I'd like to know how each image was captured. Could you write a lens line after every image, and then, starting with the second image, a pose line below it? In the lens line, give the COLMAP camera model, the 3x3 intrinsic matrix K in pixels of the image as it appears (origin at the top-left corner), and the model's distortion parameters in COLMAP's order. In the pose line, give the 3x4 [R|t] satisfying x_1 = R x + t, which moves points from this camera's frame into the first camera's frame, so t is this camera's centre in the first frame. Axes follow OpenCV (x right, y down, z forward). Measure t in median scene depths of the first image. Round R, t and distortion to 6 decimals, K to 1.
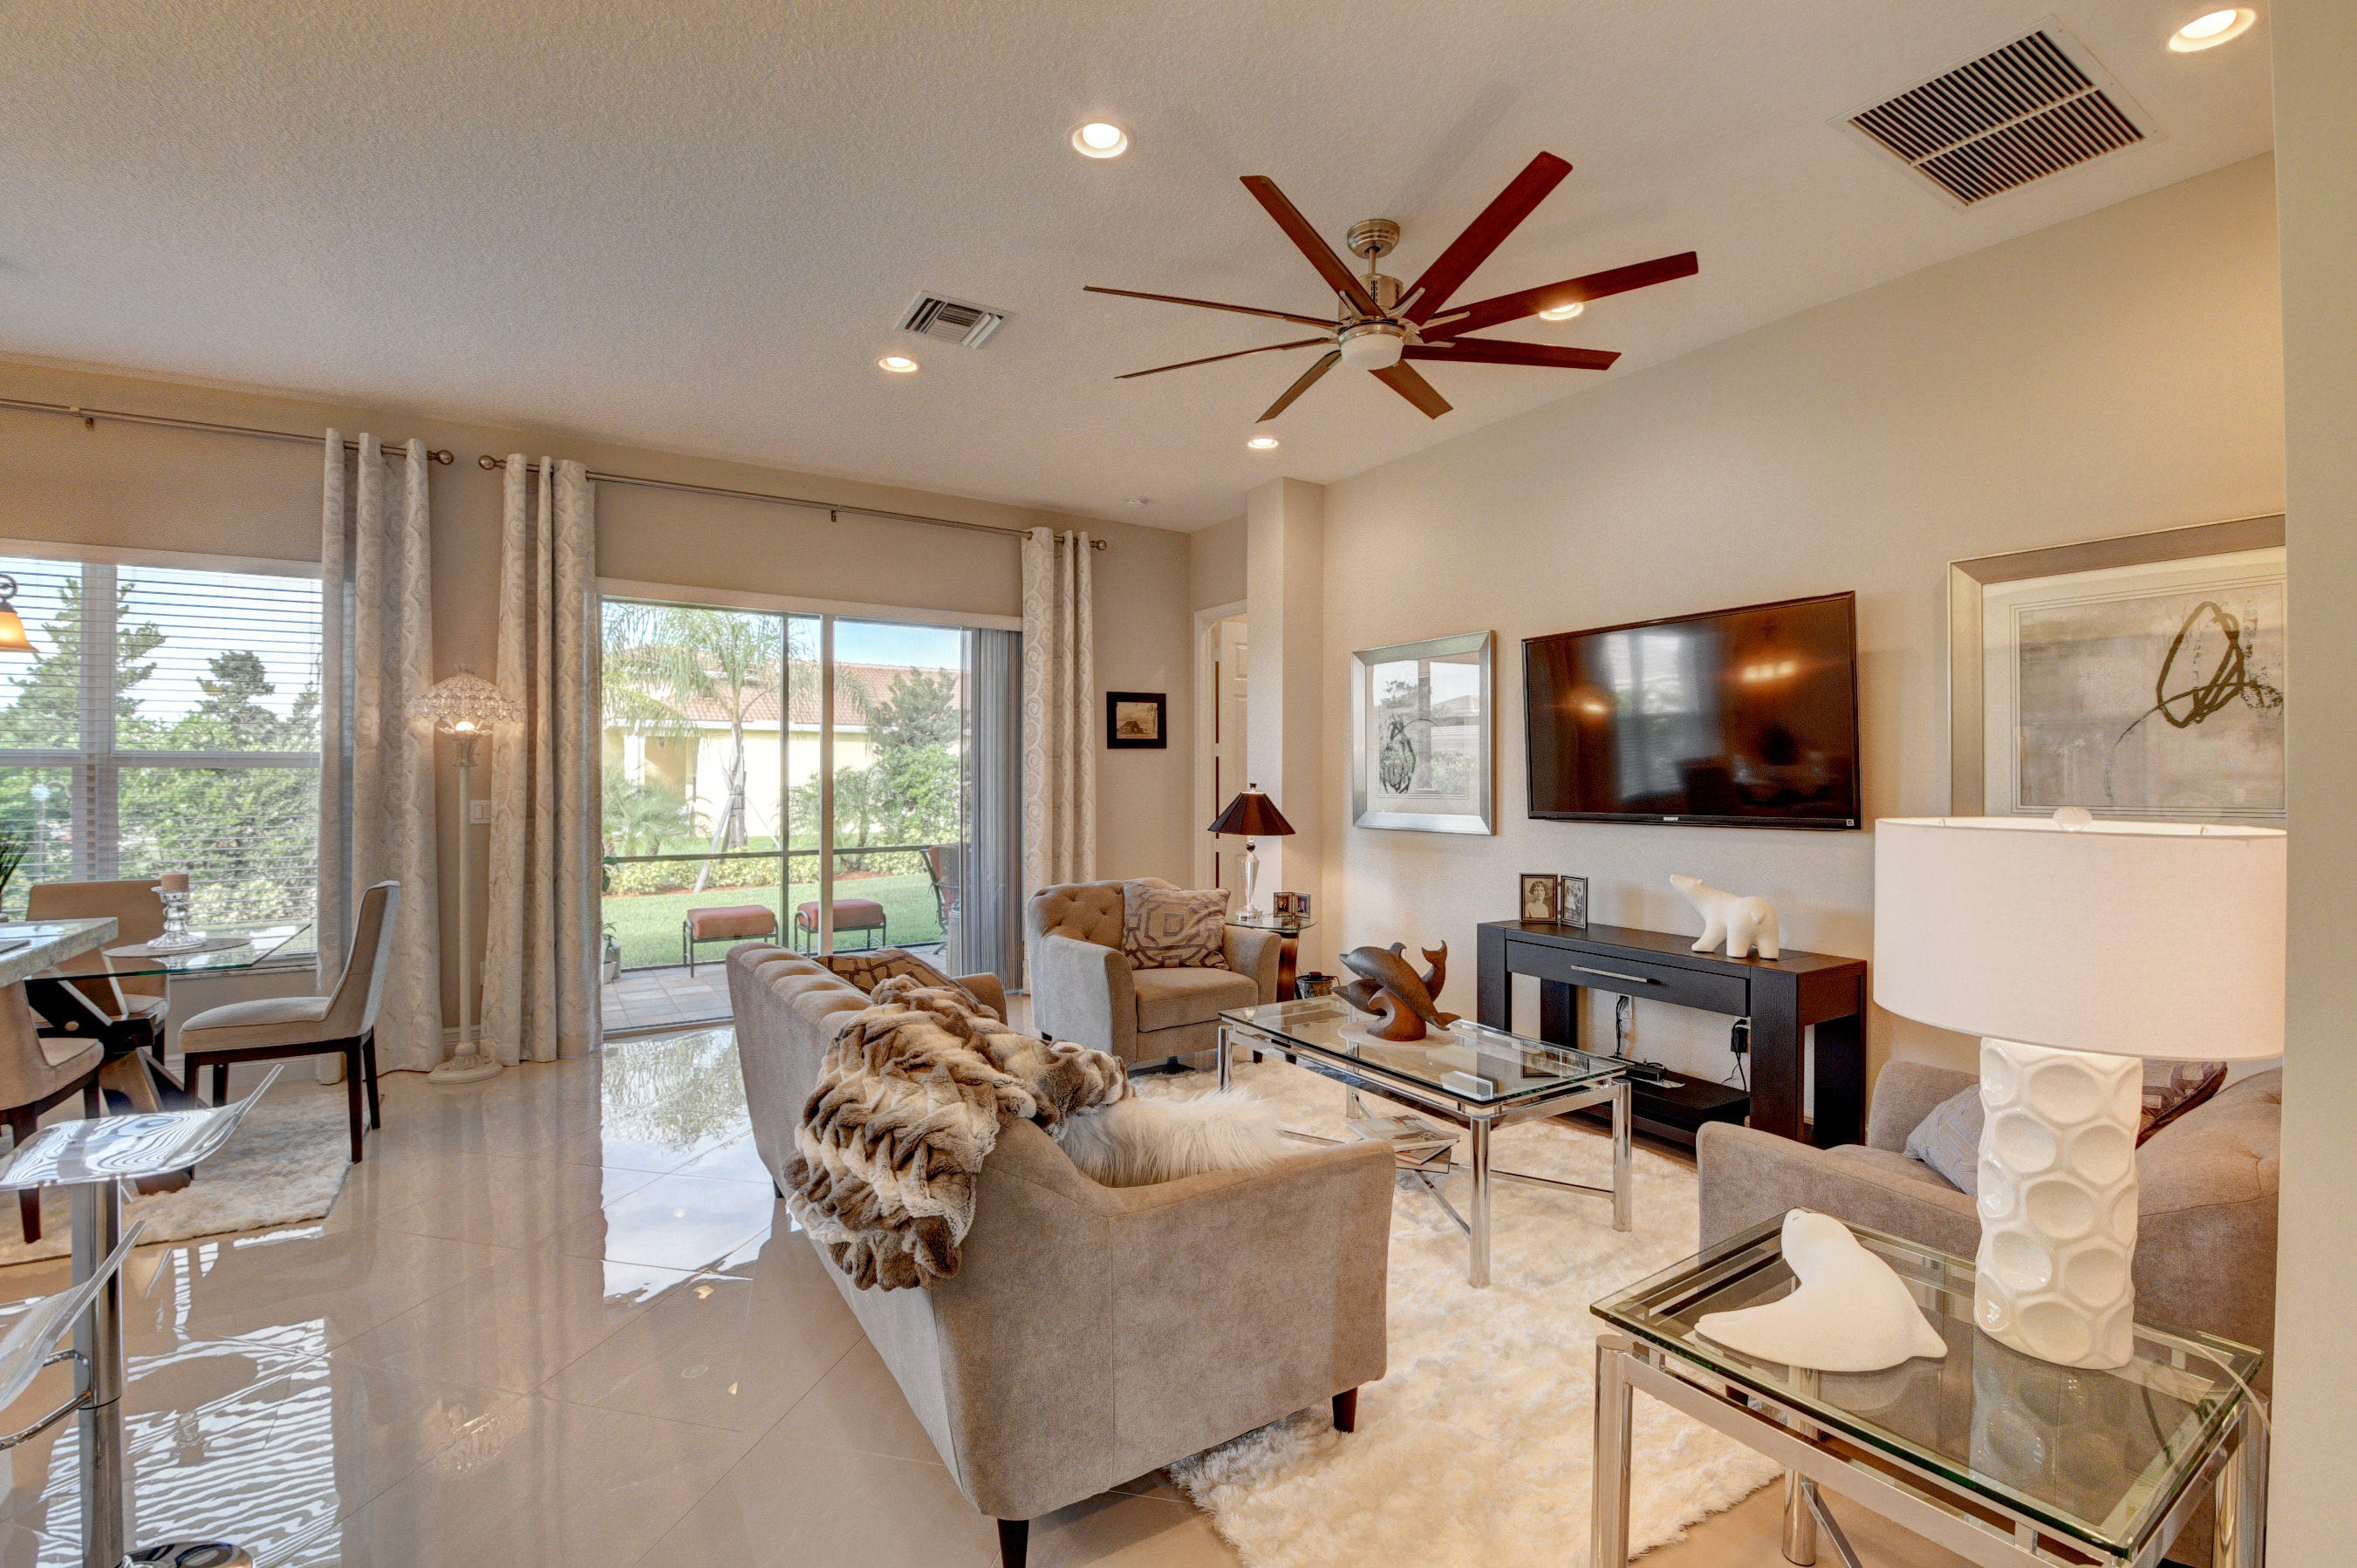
lens RADIAL K [[1038.0, 0, 1179.9], [0, 1038.0, 778.9], [0, 0, 1]] dist [0.005061, -0.017744]
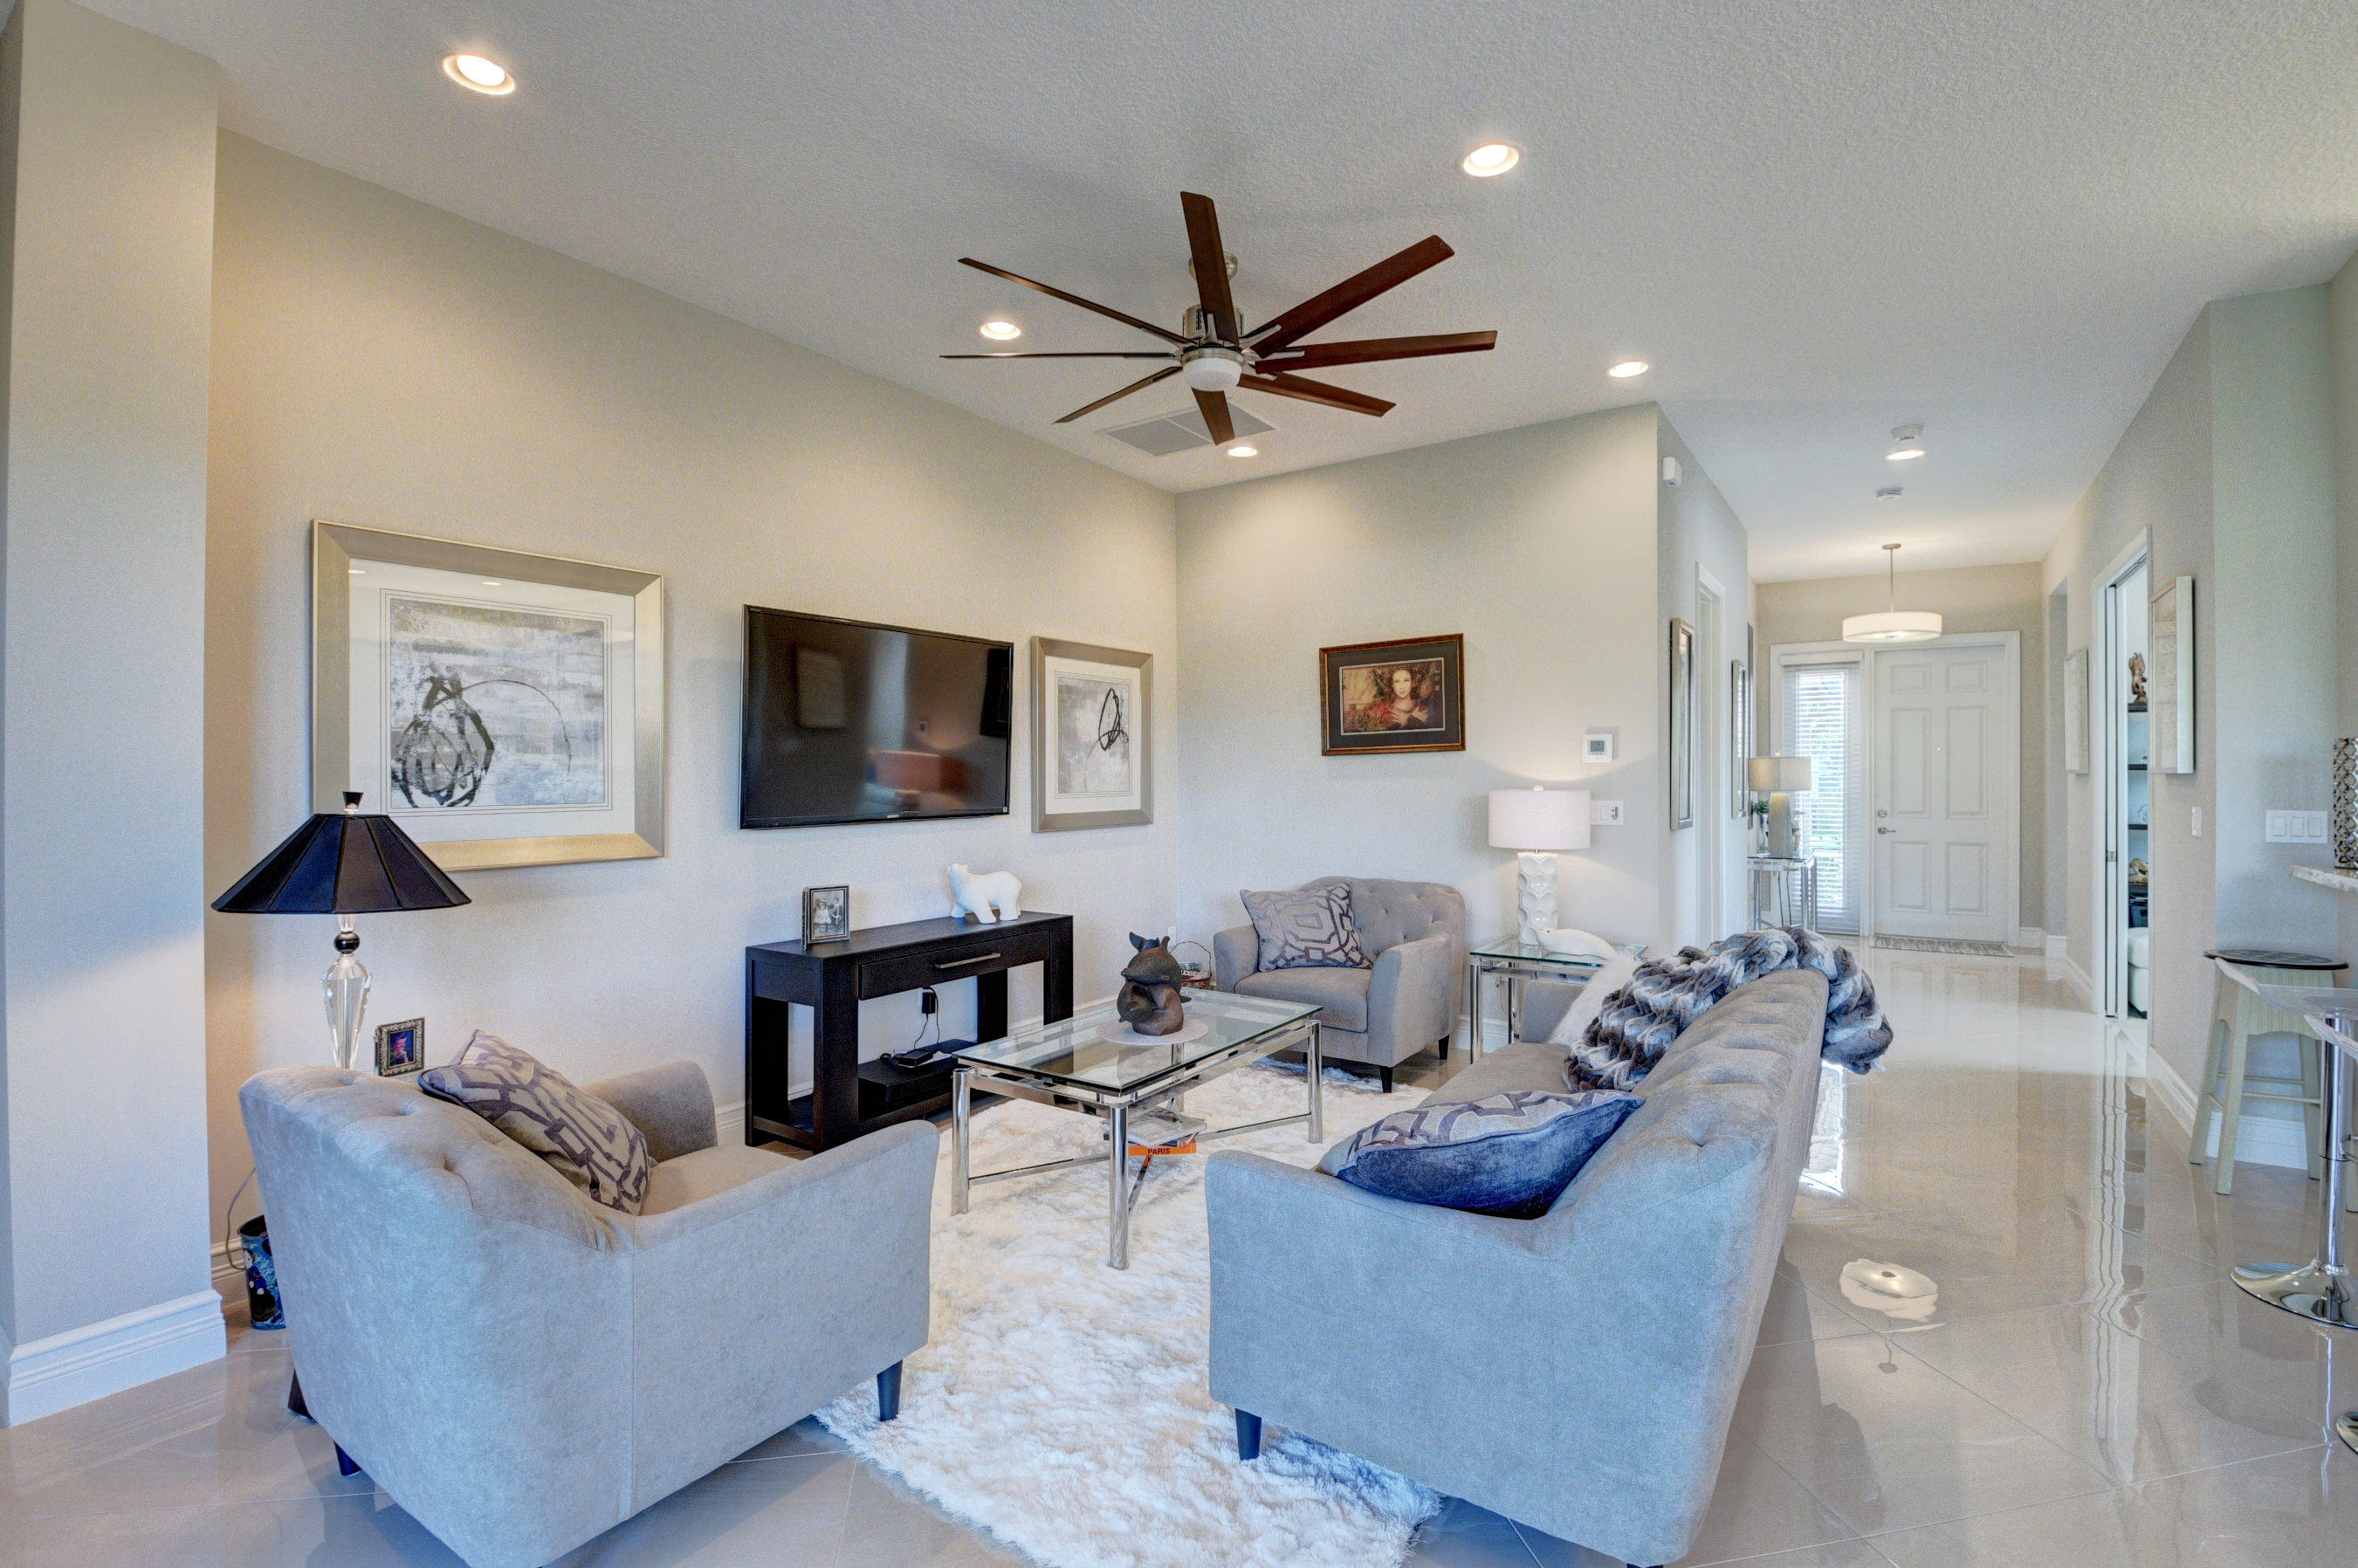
lens RADIAL K [[1038.6, 0, 1186.3], [0, 1038.6, 784.2], [0, 0, 1]] dist [0.005061, -0.017744]
pose [[-0.393070, -0.006418, 0.919486, -0.529212], [0.002510, 0.999964, 0.008053, -0.001716], [-0.919505, 0.005473, -0.393040, 0.978946]]
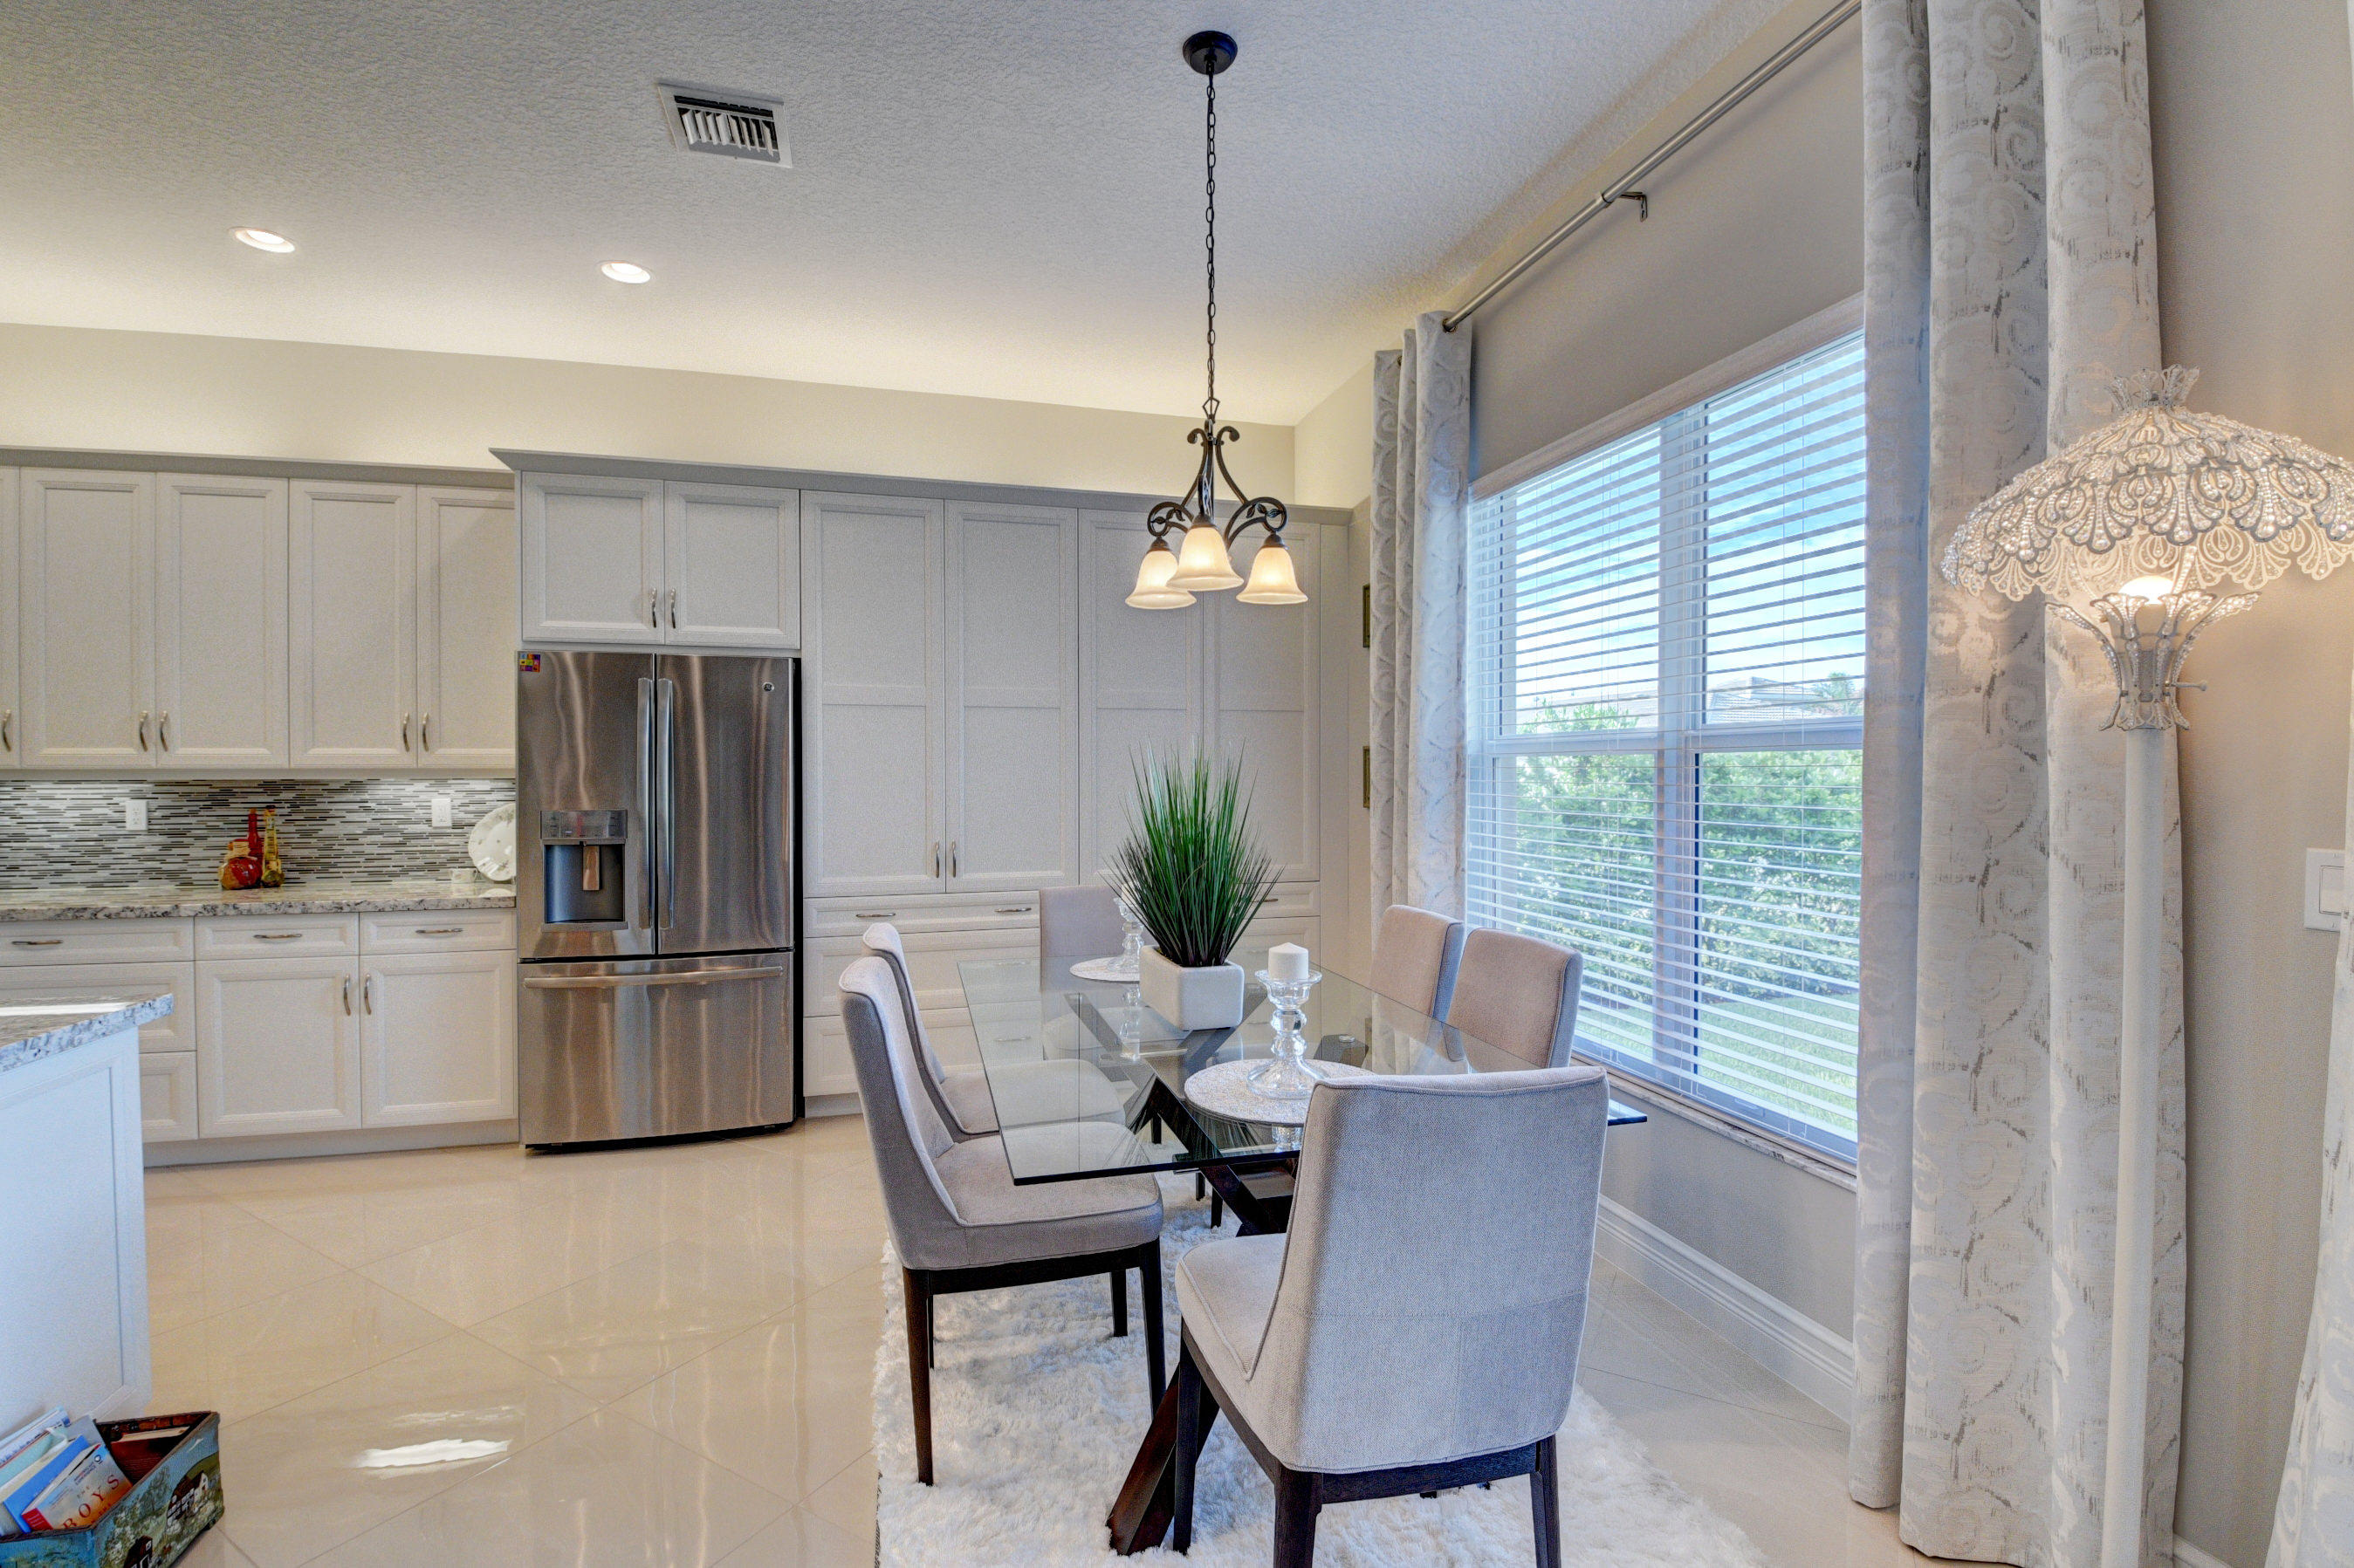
lens RADIAL K [[1036.7, 0, 1179.6], [0, 1036.7, 778.0], [0, 0, 1]] dist [0.005061, -0.017744]
pose [[-0.291722, 0.009293, -0.956458, -0.332796], [0.001173, 0.999956, 0.009358, -0.002324], [0.956502, 0.001608, -0.291720, 0.816097]]
